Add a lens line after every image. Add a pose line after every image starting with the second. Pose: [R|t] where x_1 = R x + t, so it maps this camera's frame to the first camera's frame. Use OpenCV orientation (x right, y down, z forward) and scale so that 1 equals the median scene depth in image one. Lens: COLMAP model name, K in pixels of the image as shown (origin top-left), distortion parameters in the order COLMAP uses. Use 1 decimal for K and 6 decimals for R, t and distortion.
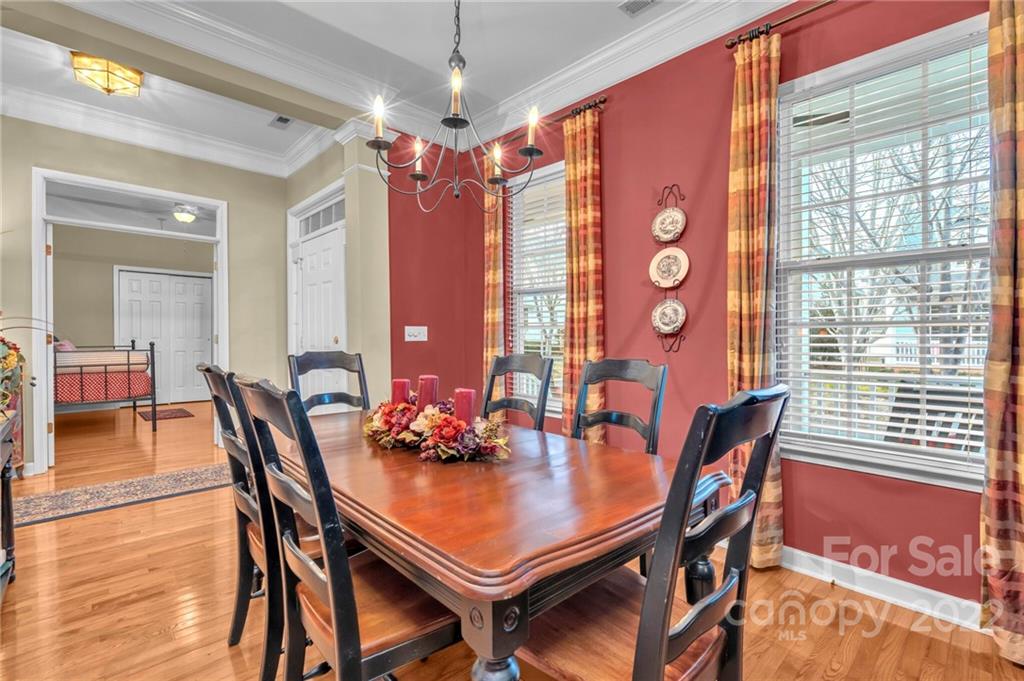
lens RADIAL K [[464.7, 0, 508.4], [0, 464.7, 334.6], [0, 0, 1]] dist [-0.000043, -0.002077]
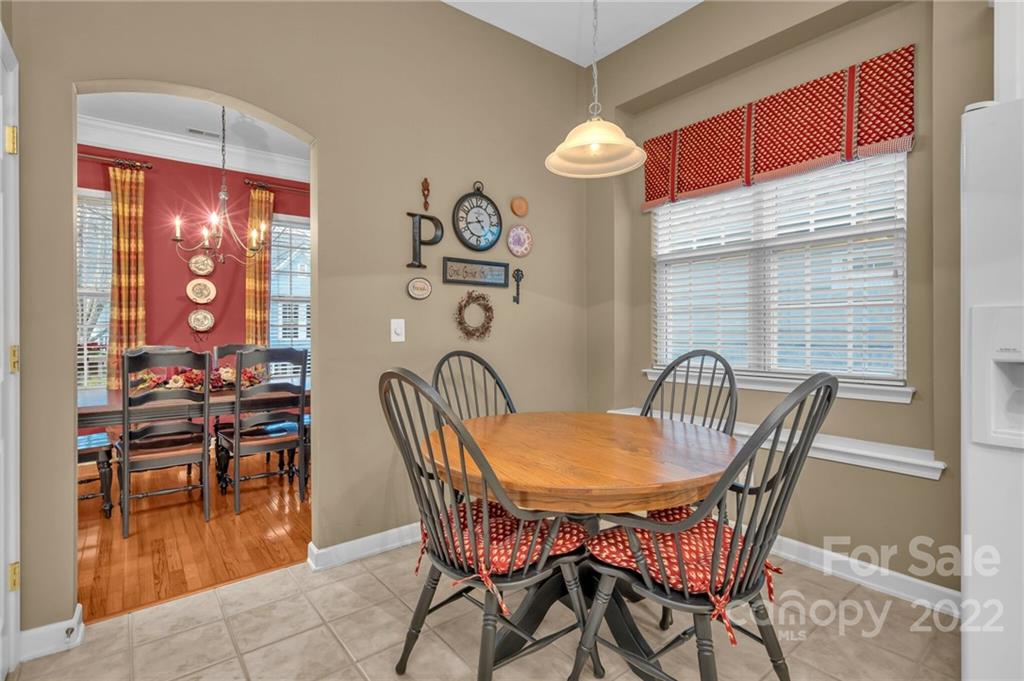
lens RADIAL K [[492.3, 0, 521.2], [0, 492.3, 326.4], [0, 0, 1]] dist [-0.001610, -0.000140]
pose [[0.072778, -0.000281, 0.997348, -1.317448], [0.008628, 0.999963, -0.000348, -0.007760], [-0.997311, 0.008630, 0.072778, -0.261438]]
